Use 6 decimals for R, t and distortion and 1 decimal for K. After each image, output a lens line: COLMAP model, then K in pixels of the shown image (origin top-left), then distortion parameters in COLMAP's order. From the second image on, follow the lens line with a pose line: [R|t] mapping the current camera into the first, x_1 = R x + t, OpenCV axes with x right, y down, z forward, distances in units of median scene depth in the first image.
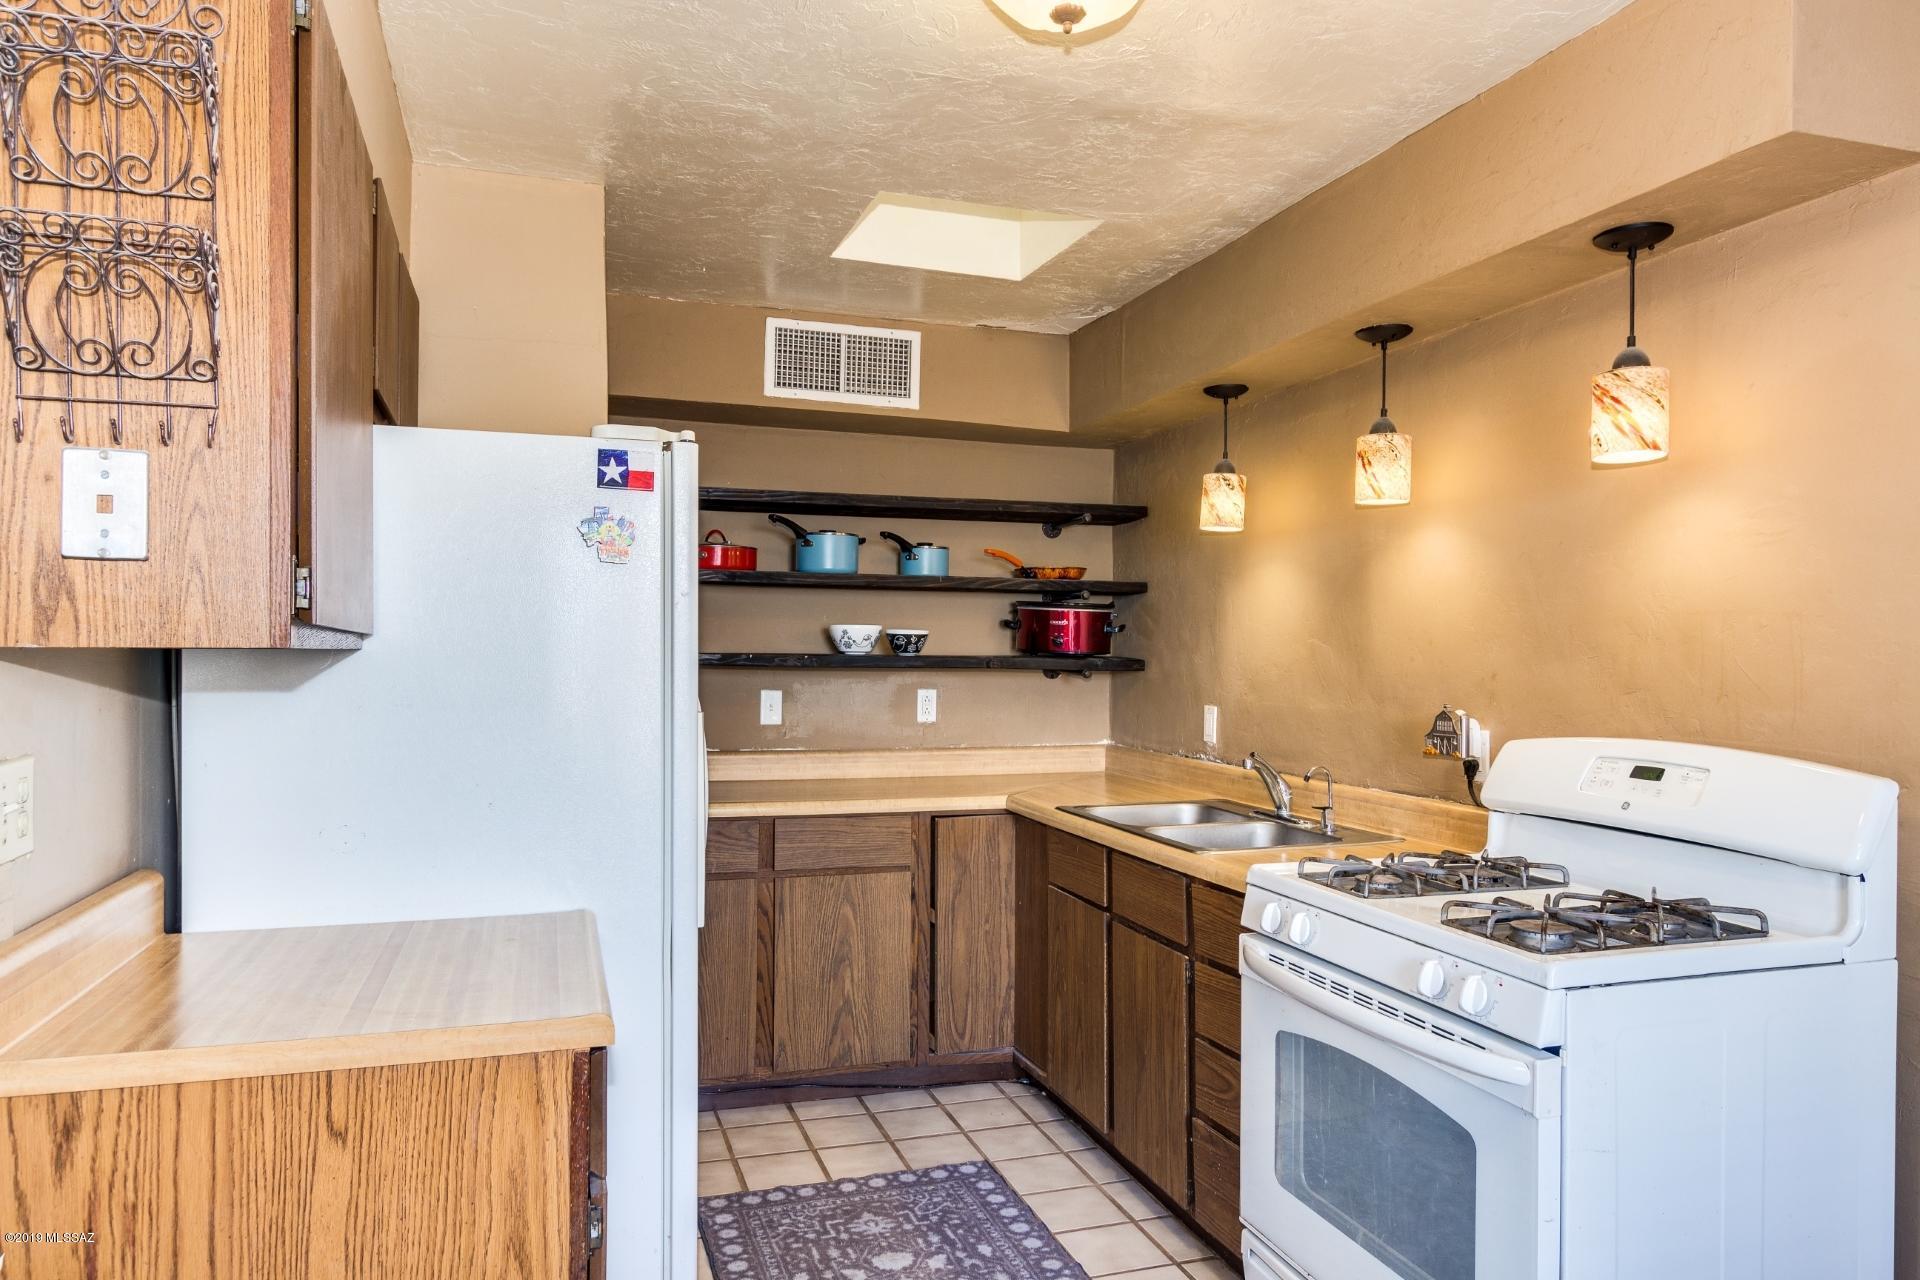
lens RADIAL K [[1244.1, 0, 958.5], [0, 1244.1, 649.1], [0, 0, 1]] dist [0.001352, 0.004969]
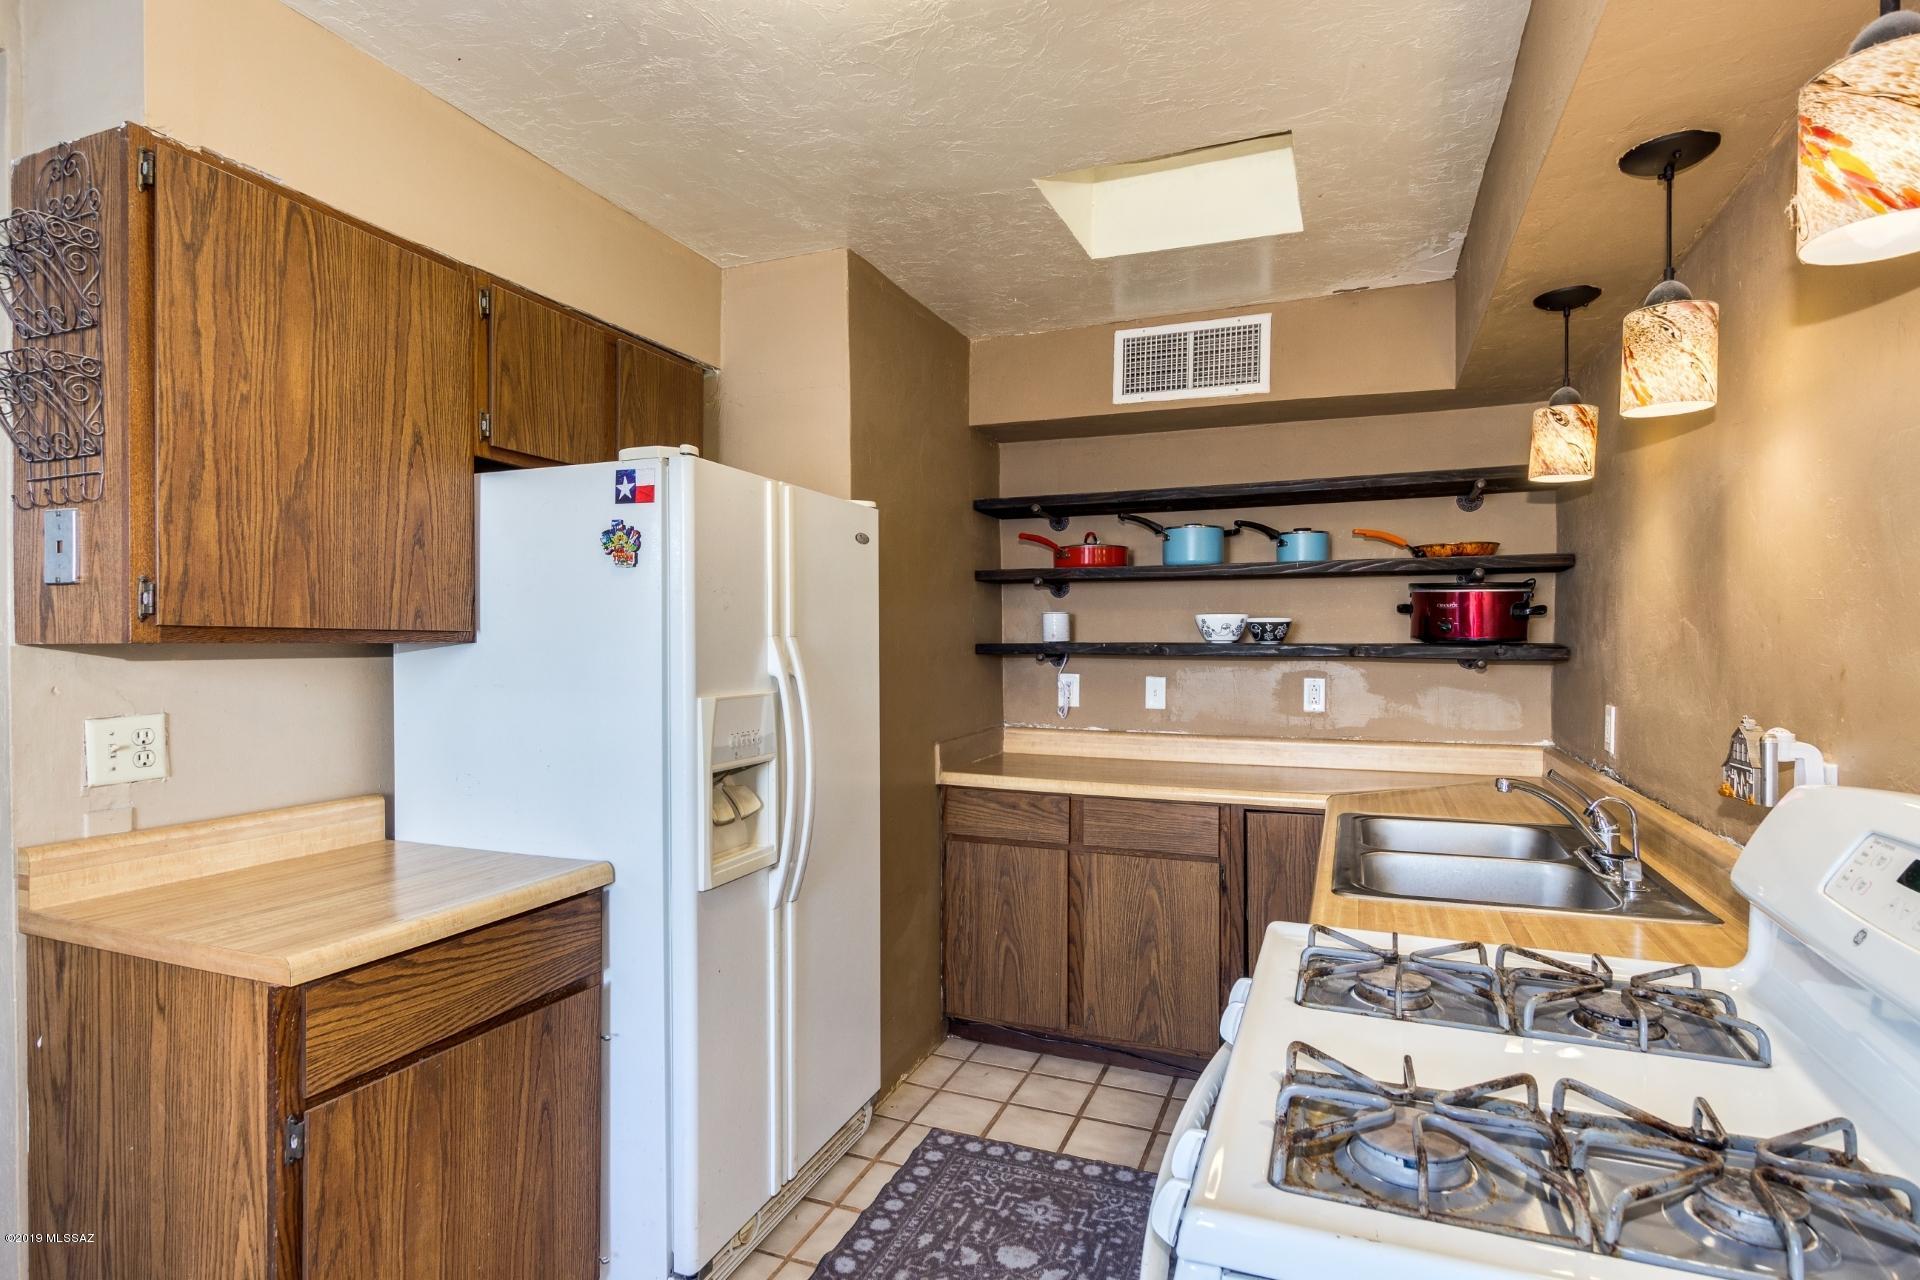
lens RADIAL K [[978.1, 0, 962.0], [0, 978.1, 644.5], [0, 0, 1]] dist [0.005640, -0.003322]
pose [[0.763779, -0.005711, -0.645453, 0.297853], [0.008921, 0.999959, 0.001709, 0.002390], [0.645416, -0.007063, 0.763798, 0.270464]]
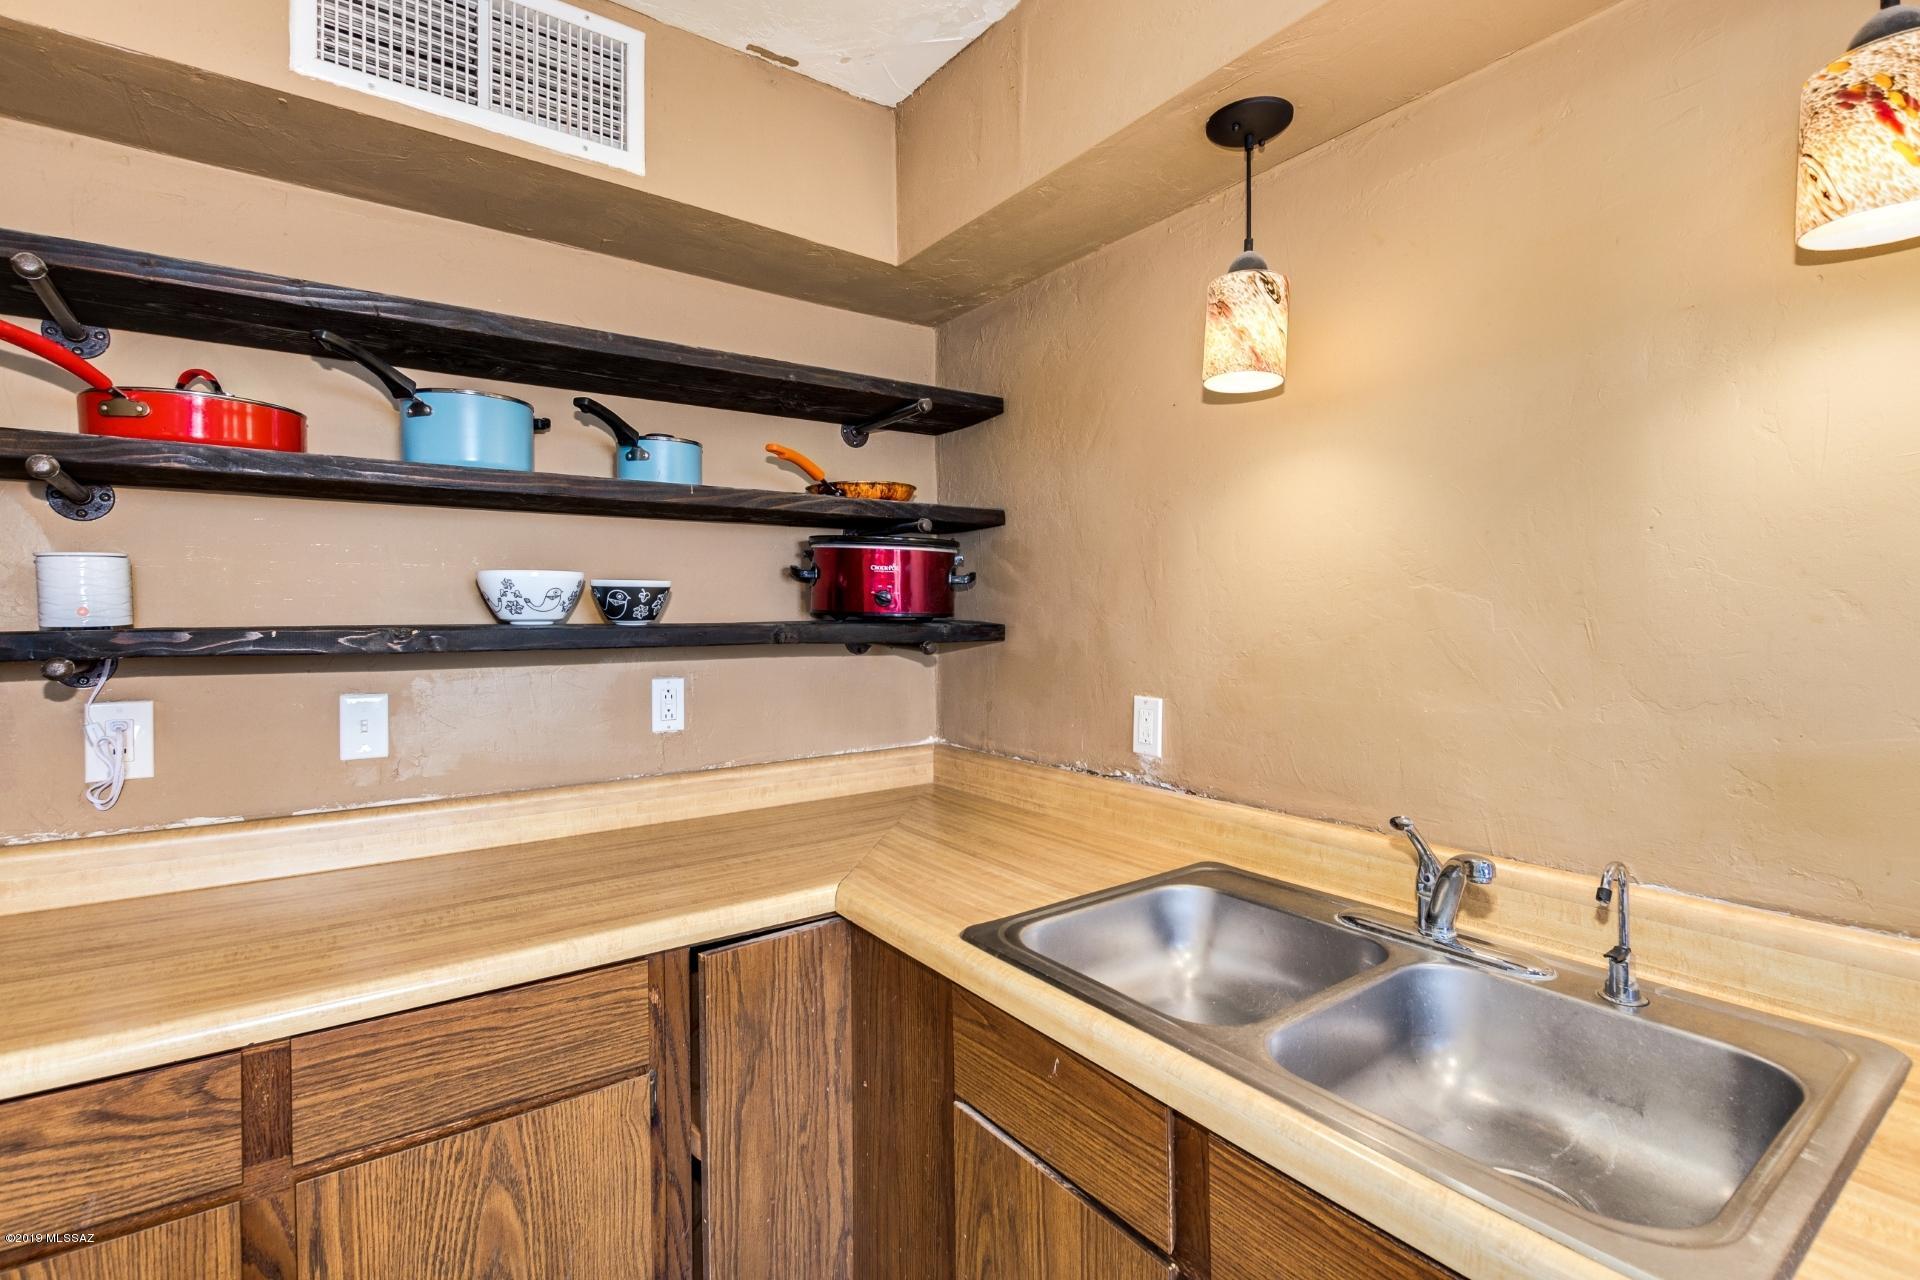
lens RADIAL K [[887.2, 0, 951.3], [0, 887.2, 628.1], [0, 0, 1]] dist [0.005993, -0.001022]
pose [[0.954575, -0.019704, 0.297317, -0.024586], [0.014163, 0.999684, 0.020779, 0.000407], [-0.297633, -0.015624, 0.954553, 0.620270]]
